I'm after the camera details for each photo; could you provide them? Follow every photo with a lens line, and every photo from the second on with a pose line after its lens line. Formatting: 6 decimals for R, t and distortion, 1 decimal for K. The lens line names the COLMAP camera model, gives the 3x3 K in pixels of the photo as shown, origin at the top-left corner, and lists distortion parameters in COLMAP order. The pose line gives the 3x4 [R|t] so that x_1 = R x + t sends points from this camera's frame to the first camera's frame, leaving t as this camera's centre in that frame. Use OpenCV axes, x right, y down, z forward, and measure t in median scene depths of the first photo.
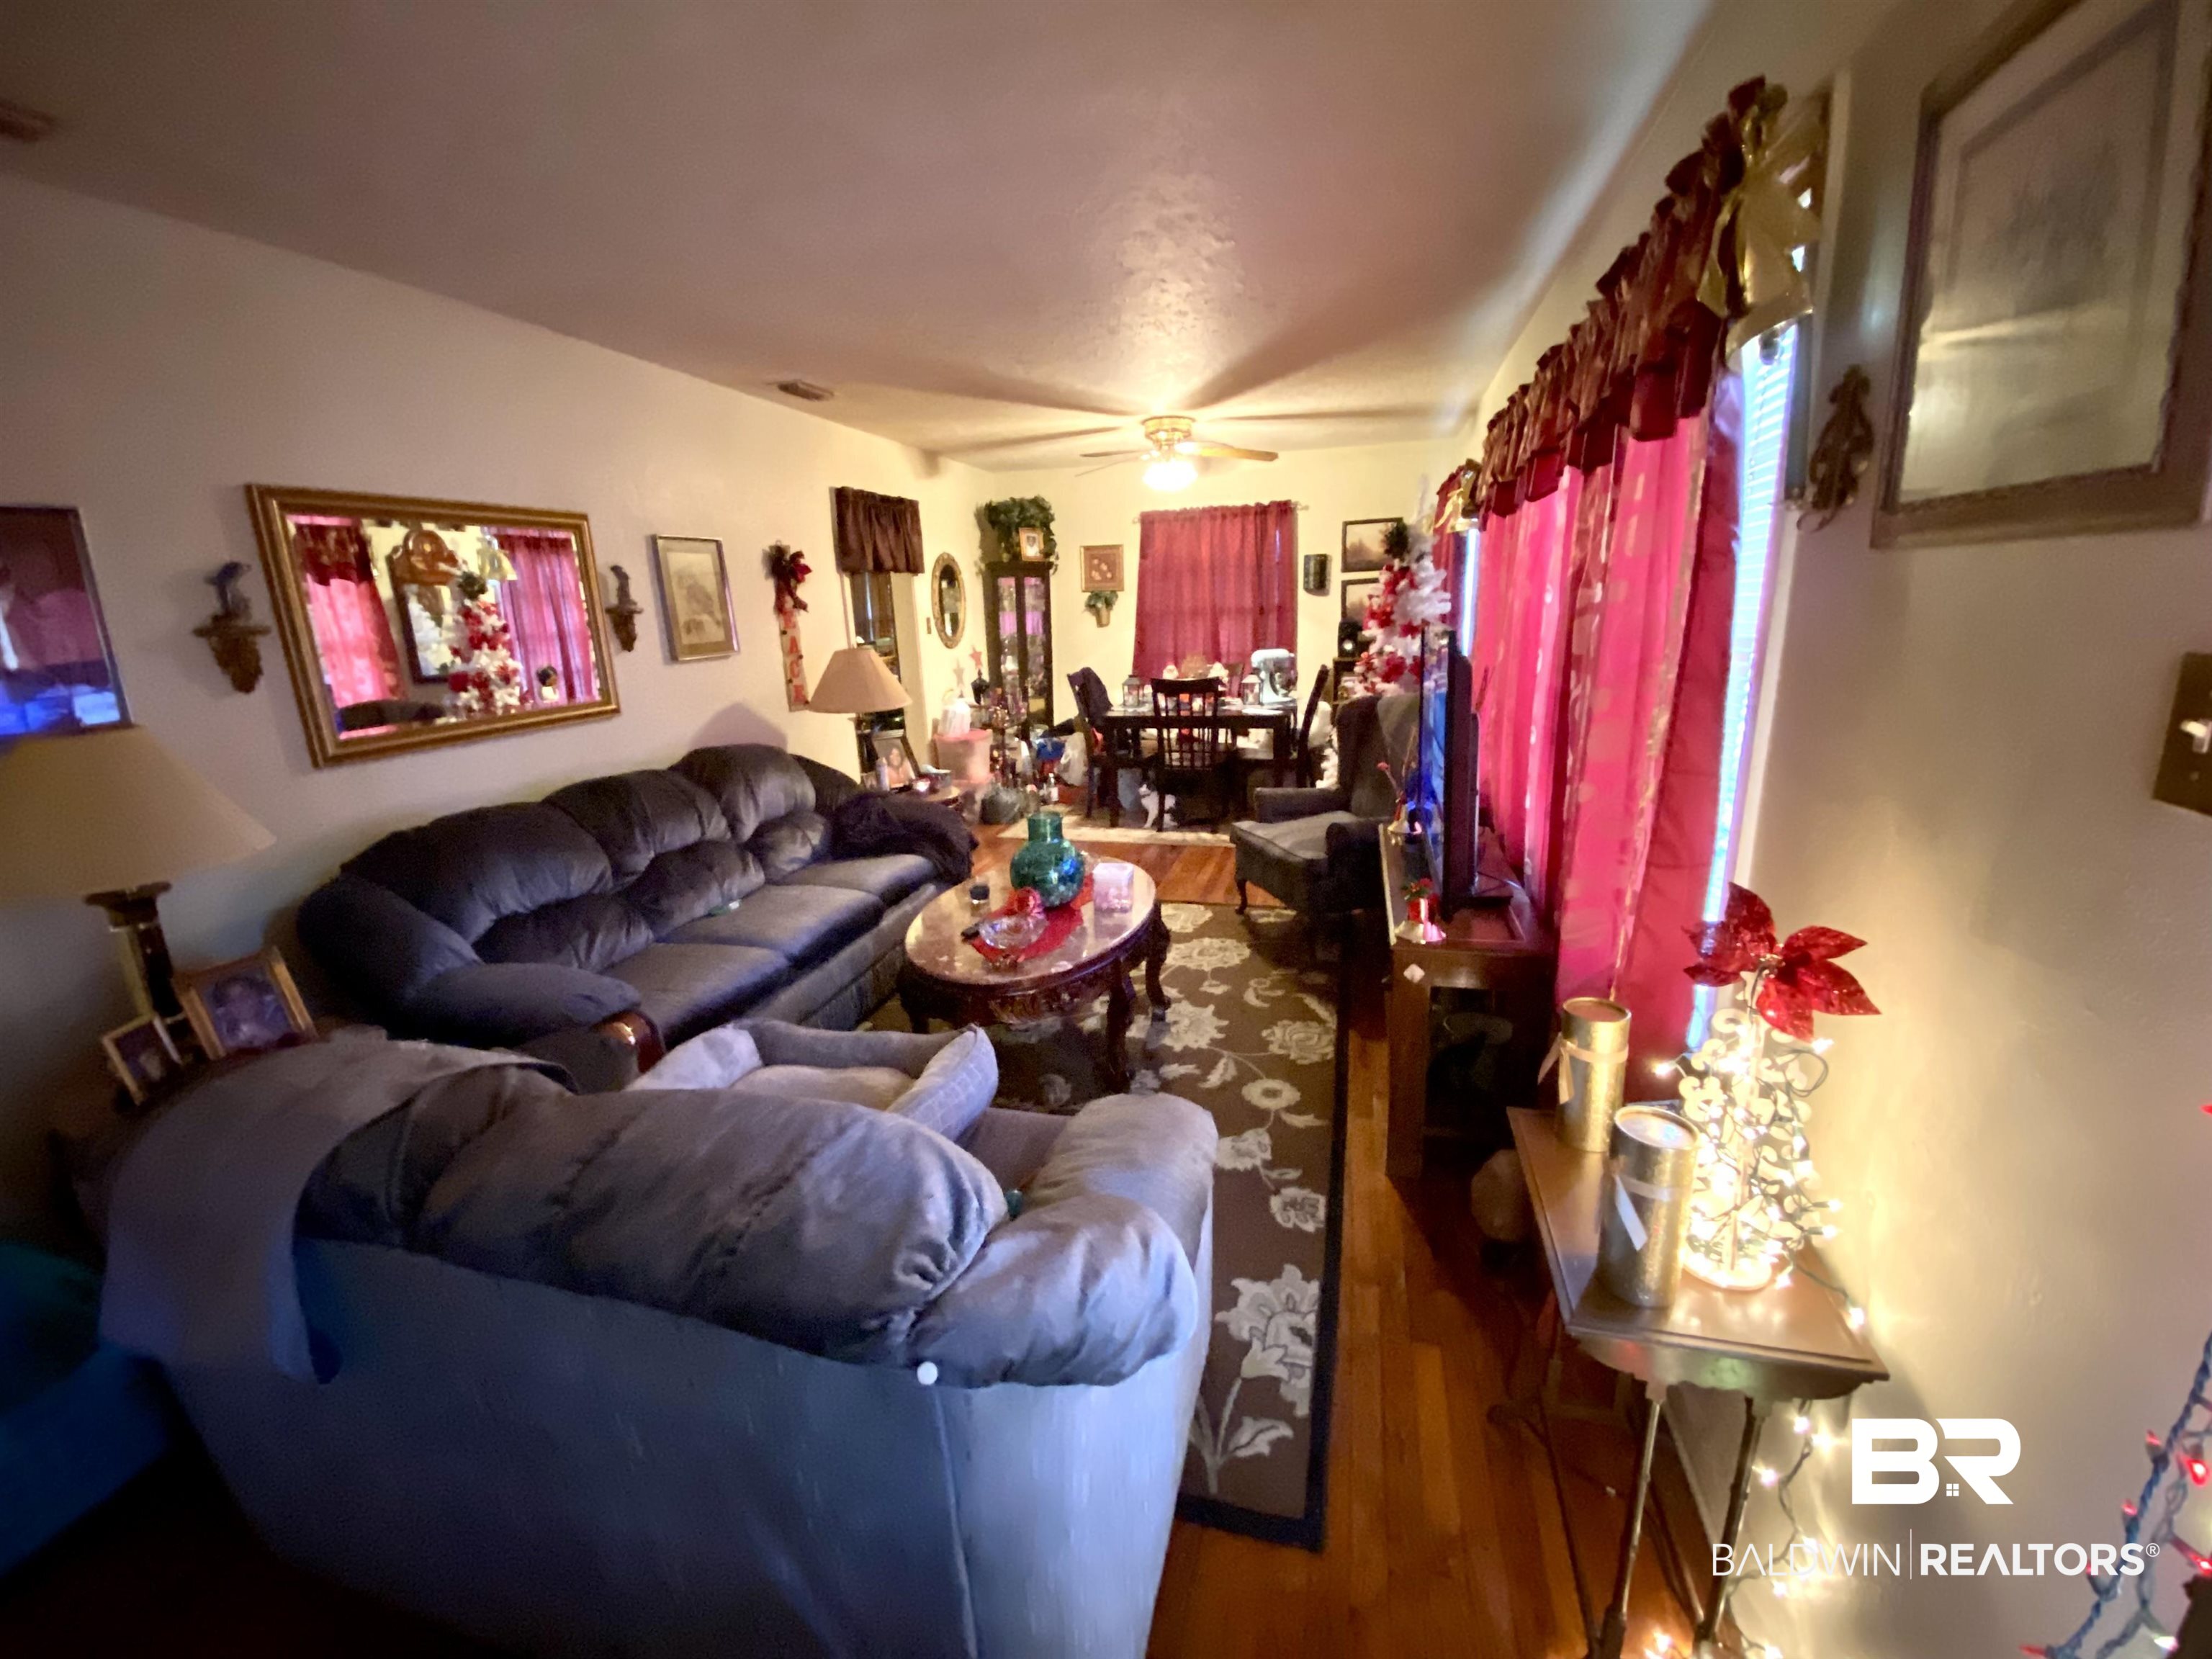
lens RADIAL K [[904.8, 0, 1105.0], [0, 904.8, 823.6], [0, 0, 1]] dist [0.000441, -0.000030]
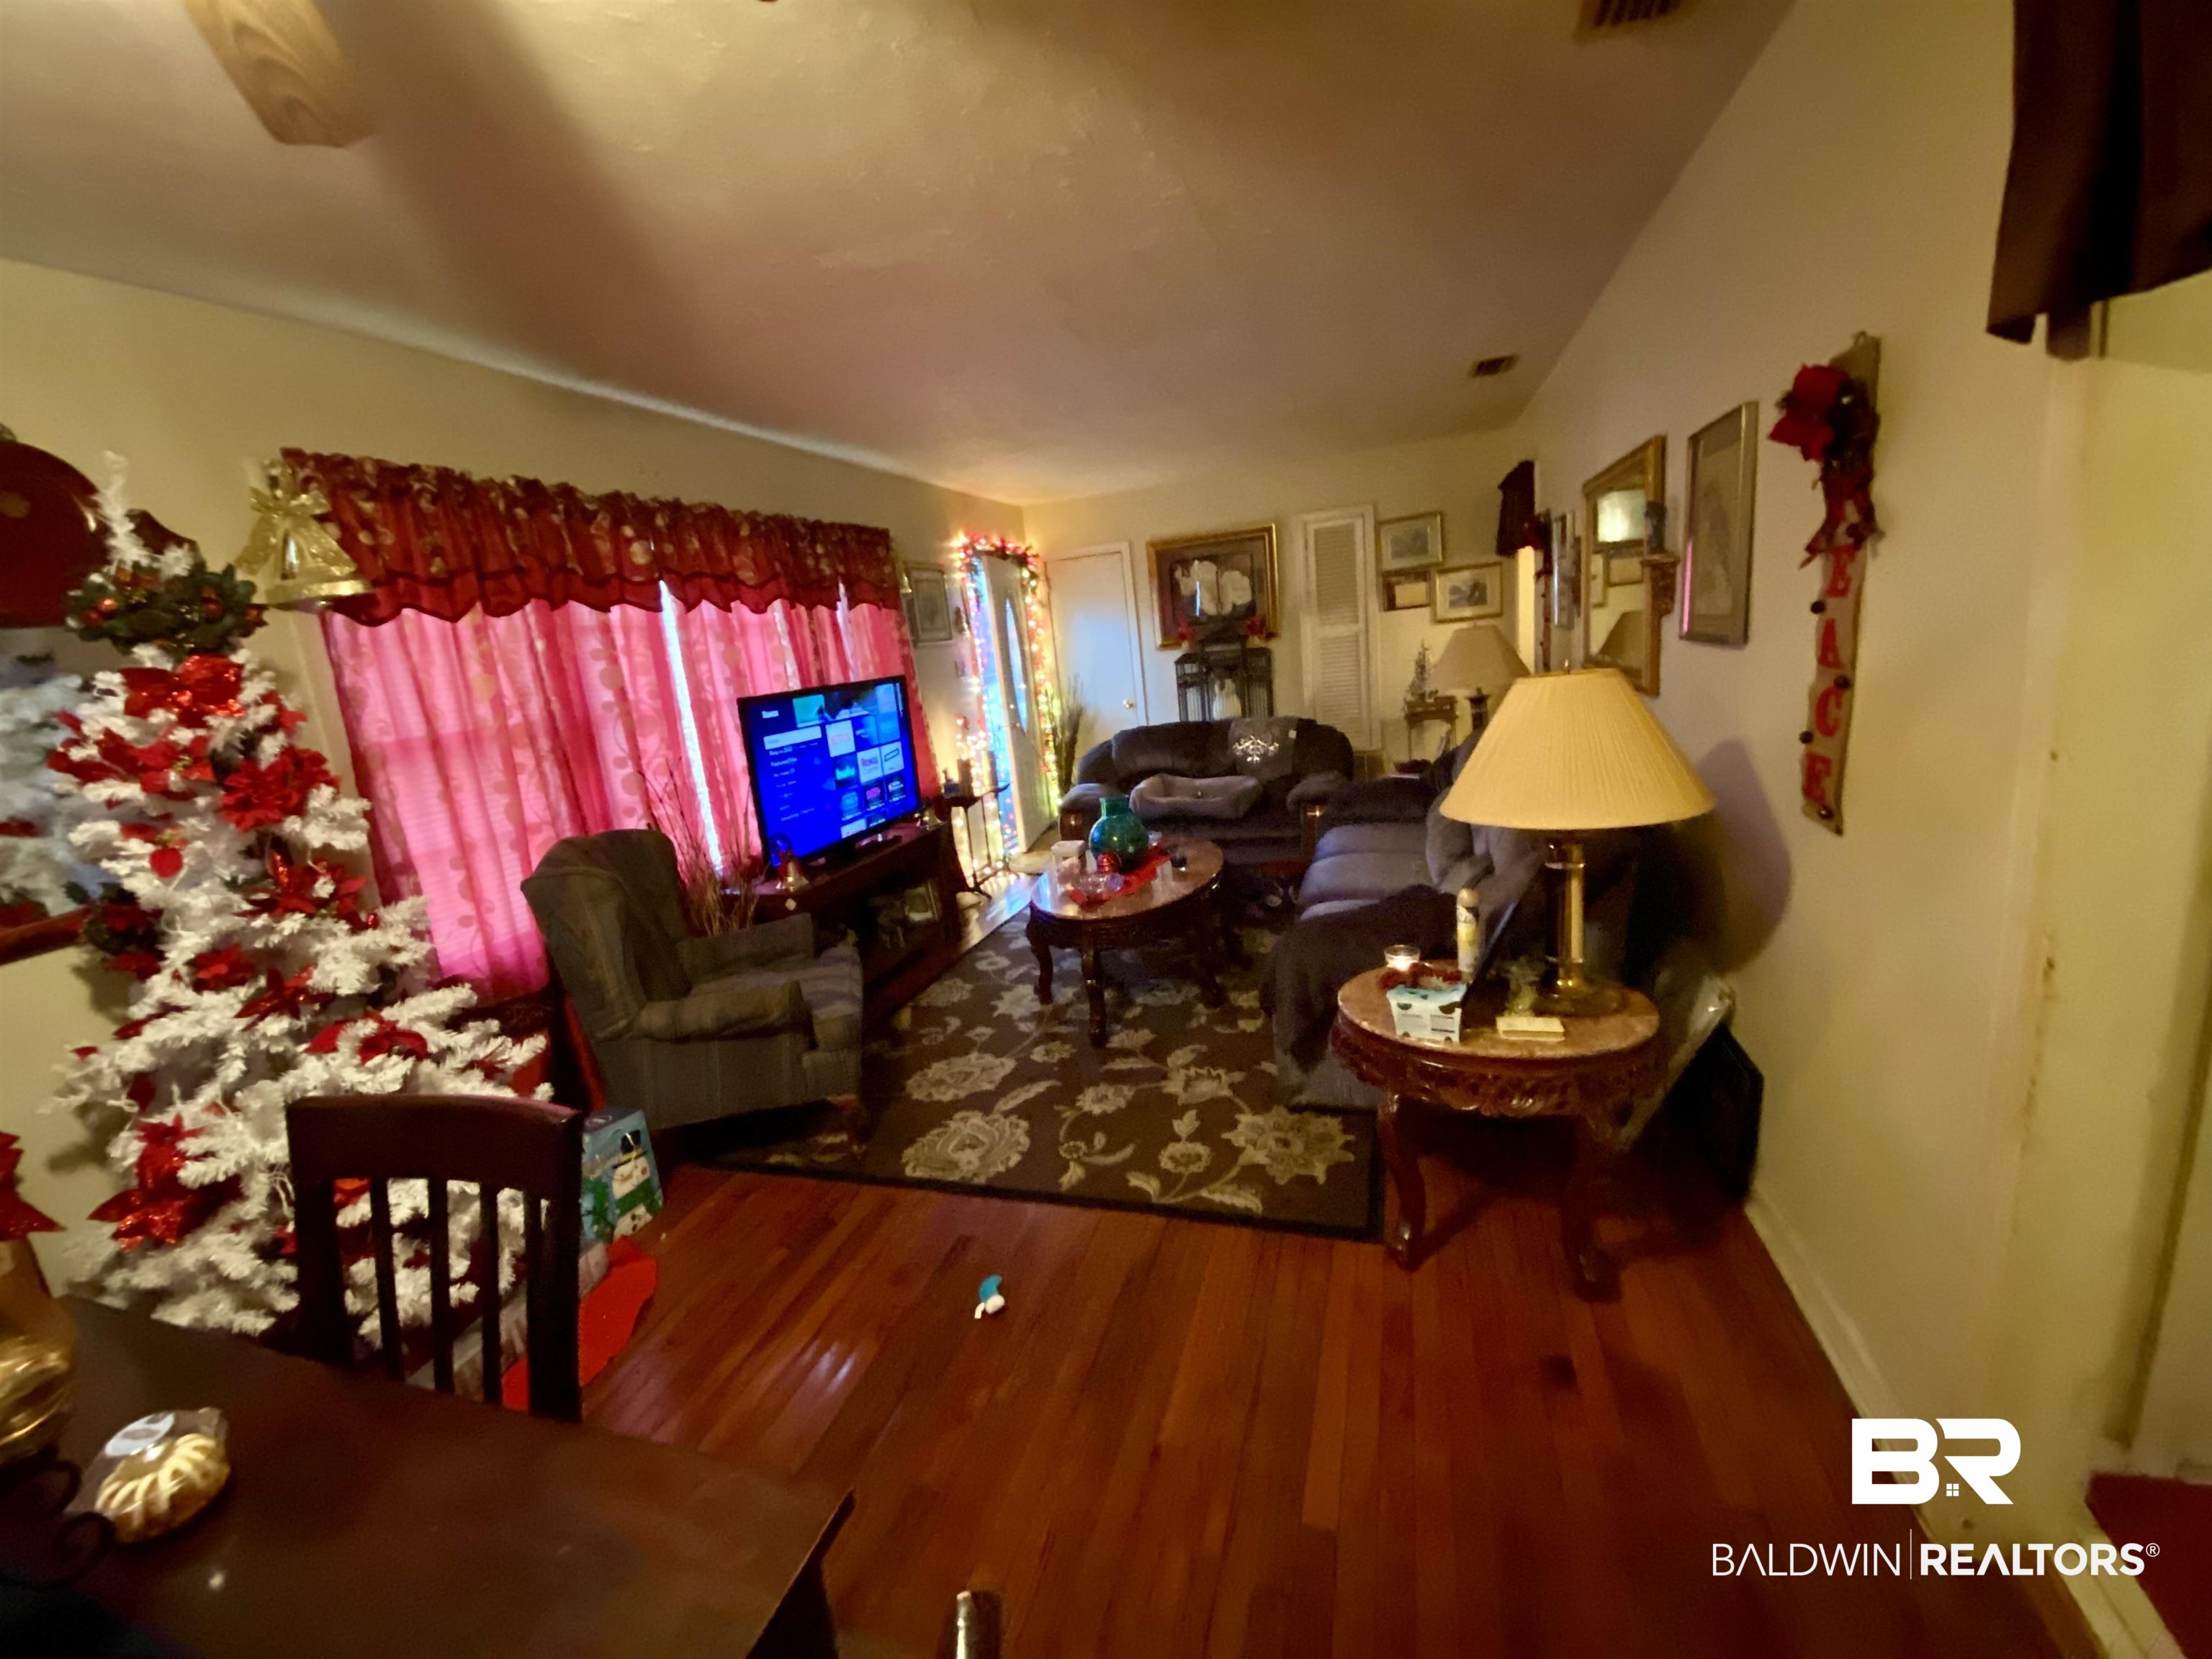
lens RADIAL K [[904.8, 0, 1107.4], [0, 904.8, 834.7], [0, 0, 1]] dist [0.000441, -0.000030]
pose [[-0.990467, 0.118894, 0.069561, -0.113010], [0.137463, 0.885612, 0.443616, -0.441671], [-0.008861, 0.448949, -0.893513, 1.836575]]
